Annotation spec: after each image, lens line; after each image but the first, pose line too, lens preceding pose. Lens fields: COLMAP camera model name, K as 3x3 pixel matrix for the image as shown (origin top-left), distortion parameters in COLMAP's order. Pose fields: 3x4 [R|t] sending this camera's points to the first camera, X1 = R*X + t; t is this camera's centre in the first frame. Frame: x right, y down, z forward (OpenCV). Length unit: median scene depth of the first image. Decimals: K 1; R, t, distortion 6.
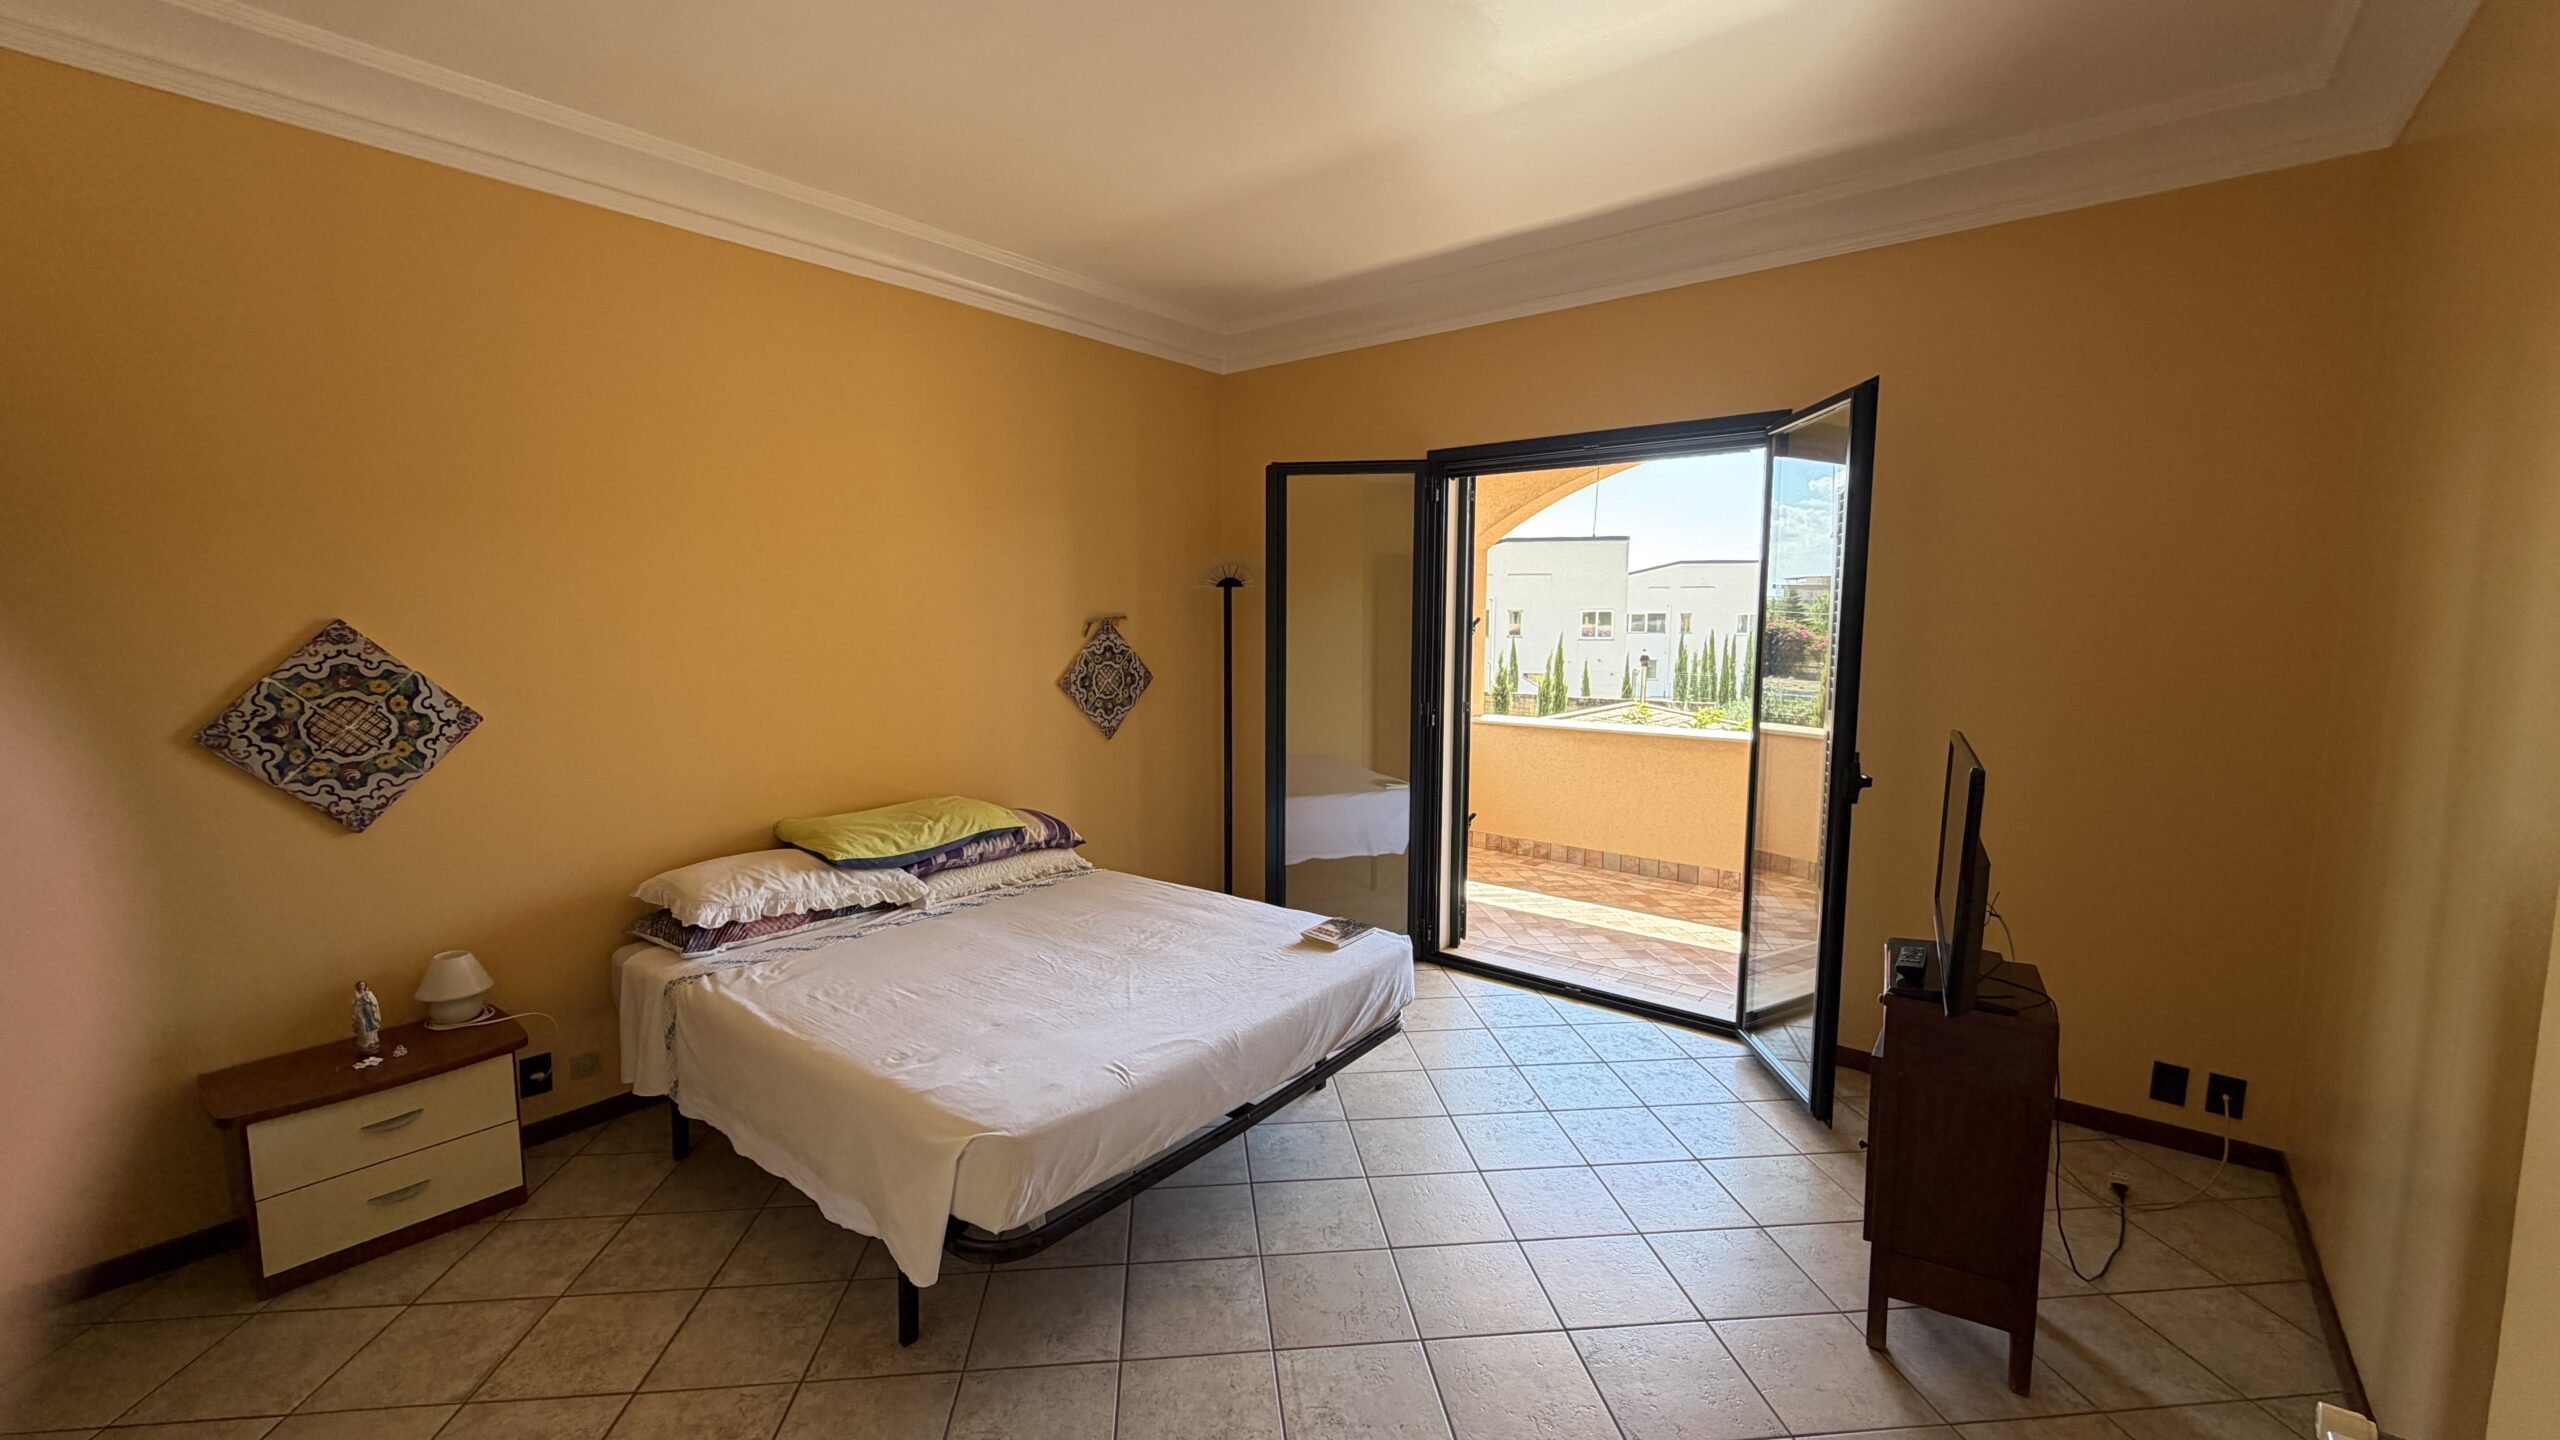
lens RADIAL K [[1024.3, 0, 1284.2], [0, 1024.3, 712.3], [0, 0, 1]] dist [0.003700, -0.000634]
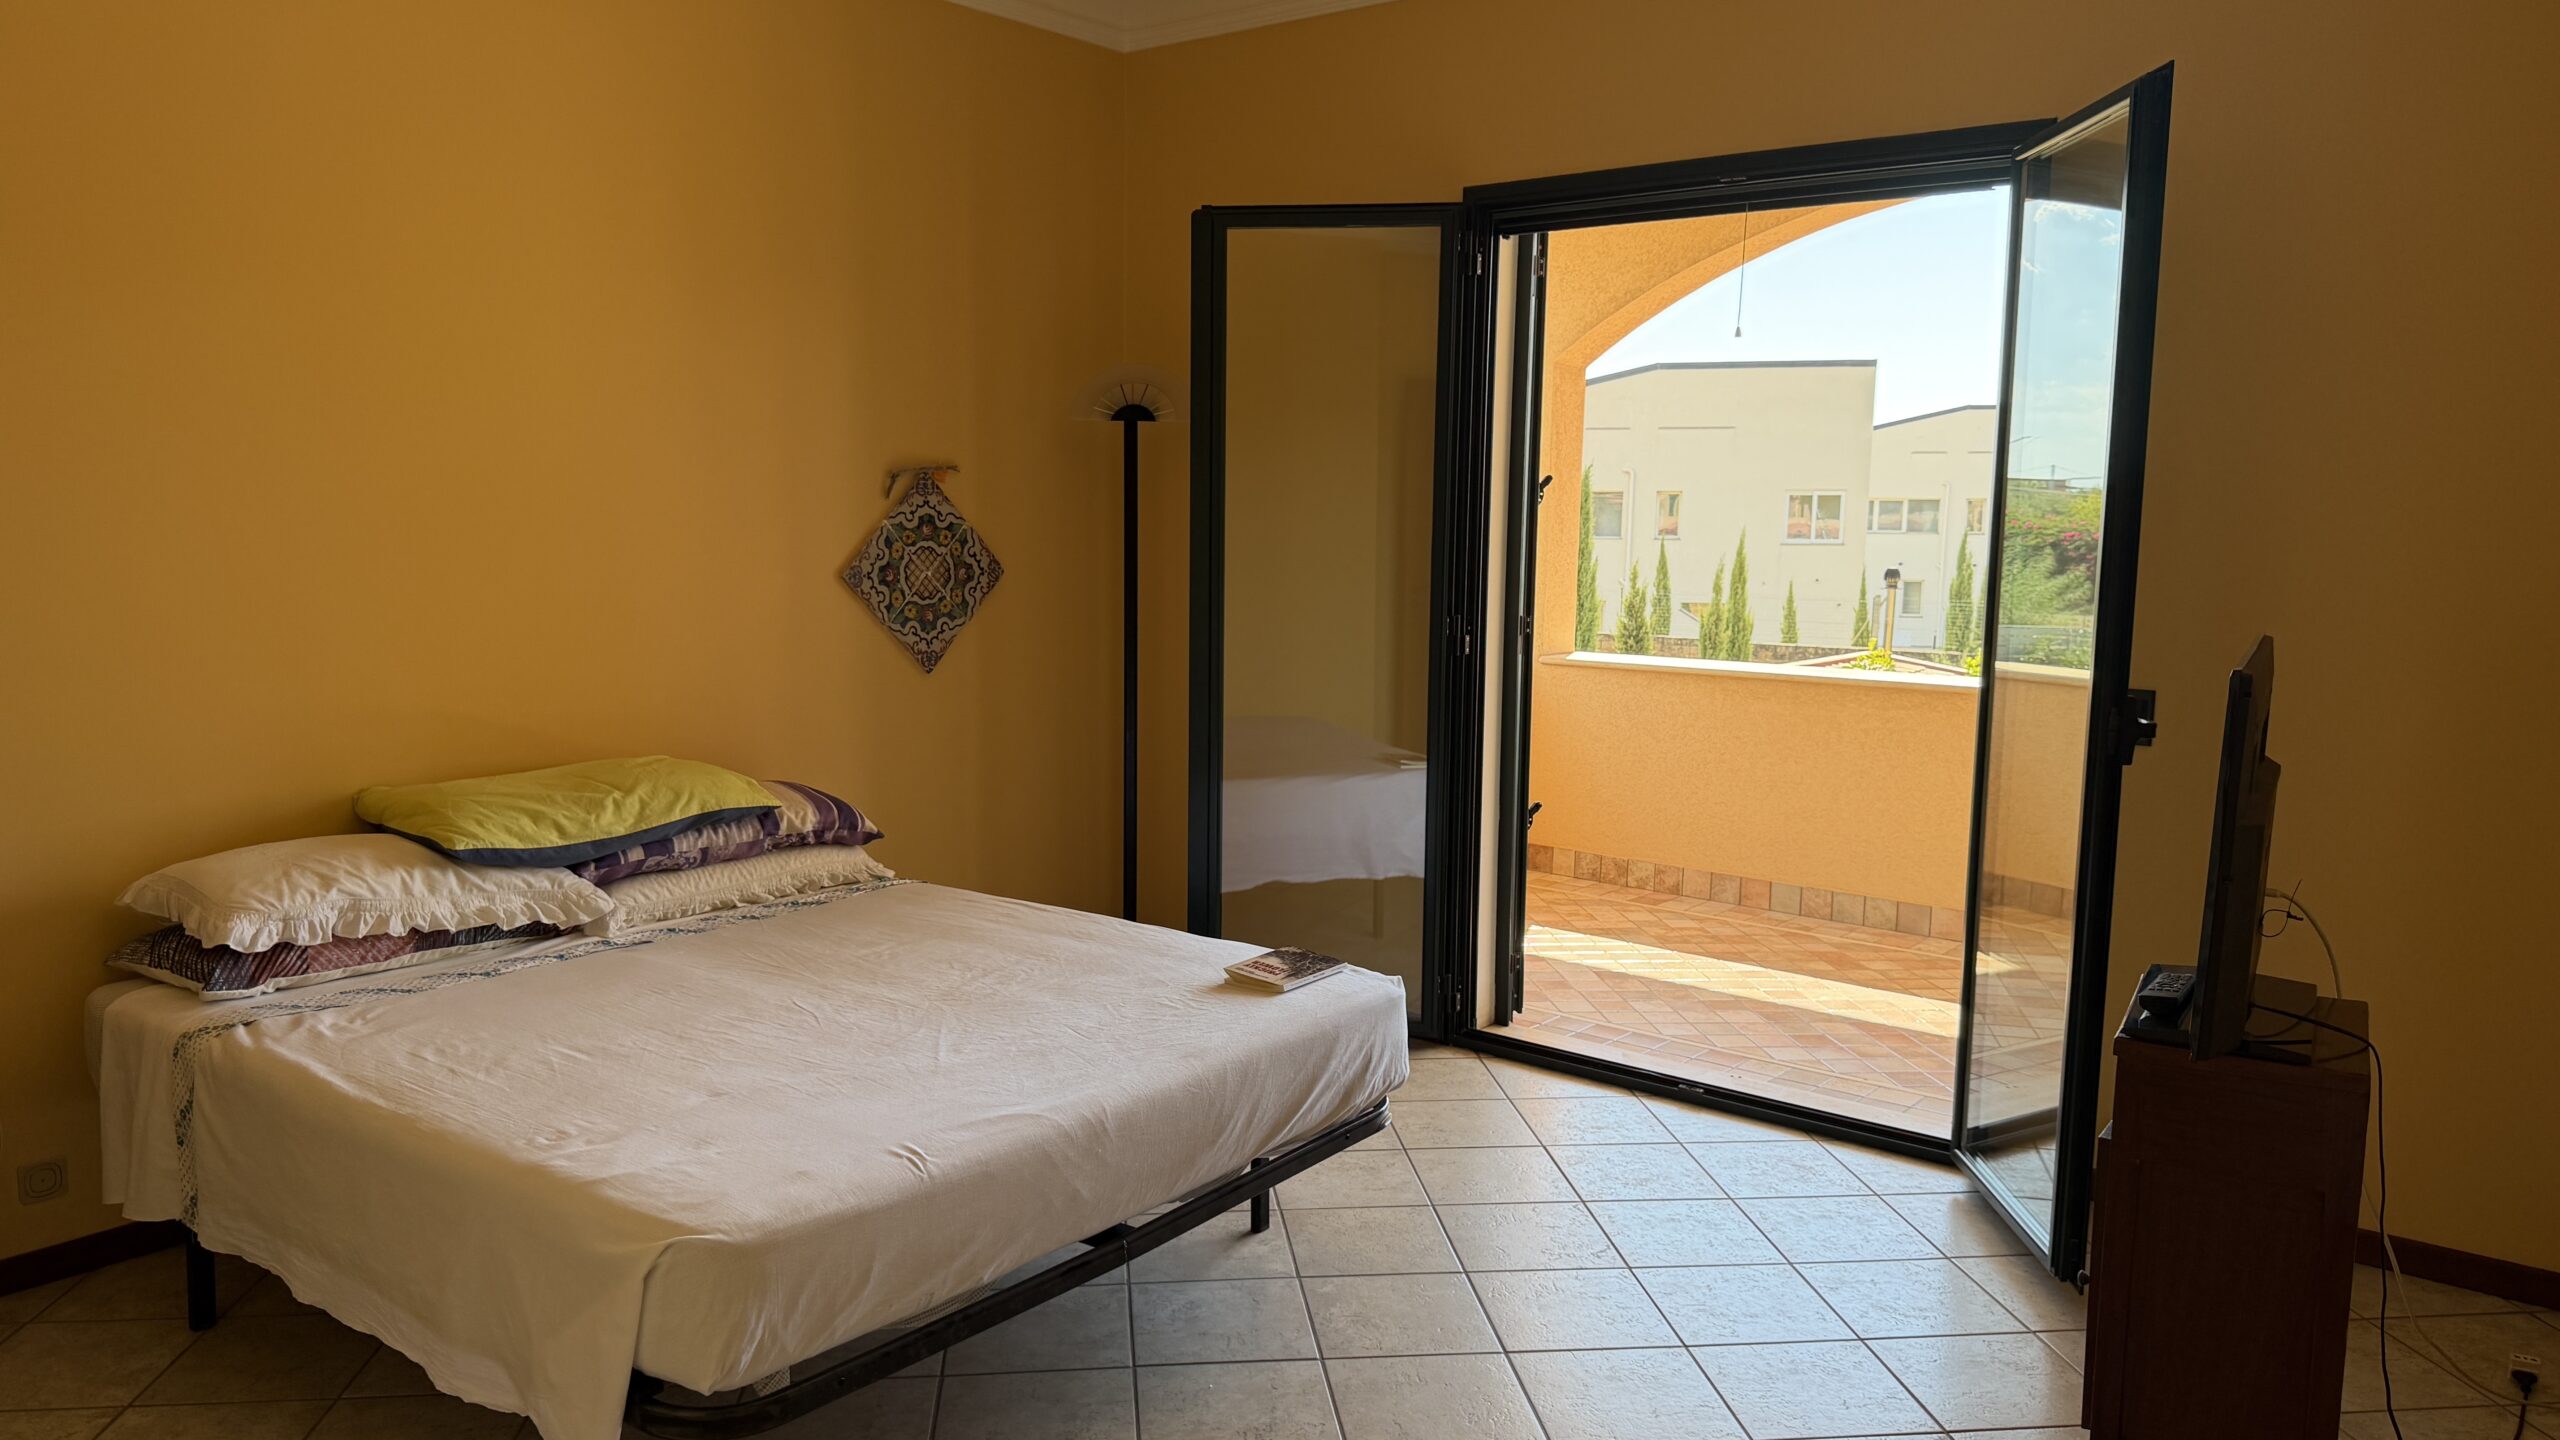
lens RADIAL K [[1826.0, 0, 1301.5], [0, 1826.0, 730.3], [0, 0, 1]] dist [0.046699, -0.050522]
pose [[0.999882, 0.008989, 0.012434, 0.045220], [-0.009317, 0.999602, 0.026629, 0.039970], [-0.012190, -0.026742, 0.999568, -0.087802]]
